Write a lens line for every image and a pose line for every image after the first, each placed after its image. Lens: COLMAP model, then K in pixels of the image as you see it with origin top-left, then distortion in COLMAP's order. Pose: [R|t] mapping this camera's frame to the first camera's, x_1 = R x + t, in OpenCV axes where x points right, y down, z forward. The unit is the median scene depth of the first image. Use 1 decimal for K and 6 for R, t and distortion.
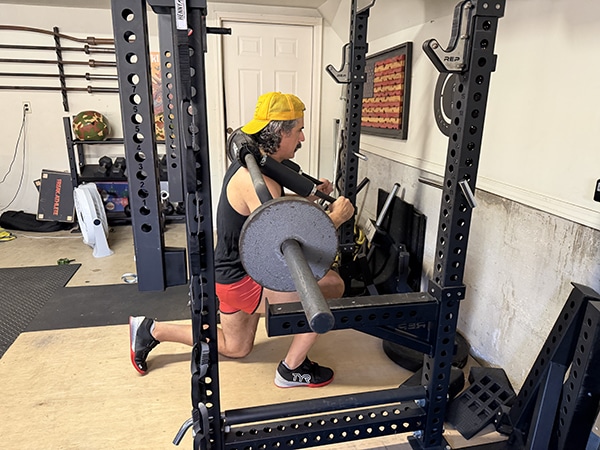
lens RADIAL K [[423.1, 0, 298.8], [0, 423.1, 225.2], [0, 0, 1]] dist [0.034481, -0.042649]
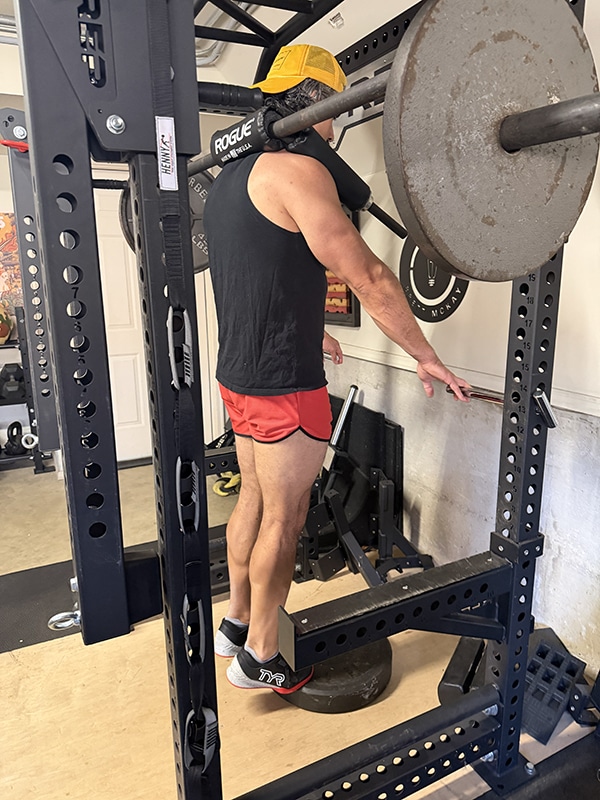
lens RADIAL K [[564.2, 0, 293.9], [0, 564.2, 396.5], [0, 0, 1]] dist [0.034481, -0.042649]
pose [[0.965245, -0.089340, 0.245602, -0.173064], [0.104438, 0.993317, -0.049125, -0.067057], [-0.239571, 0.073068, 0.968125, 0.124123]]
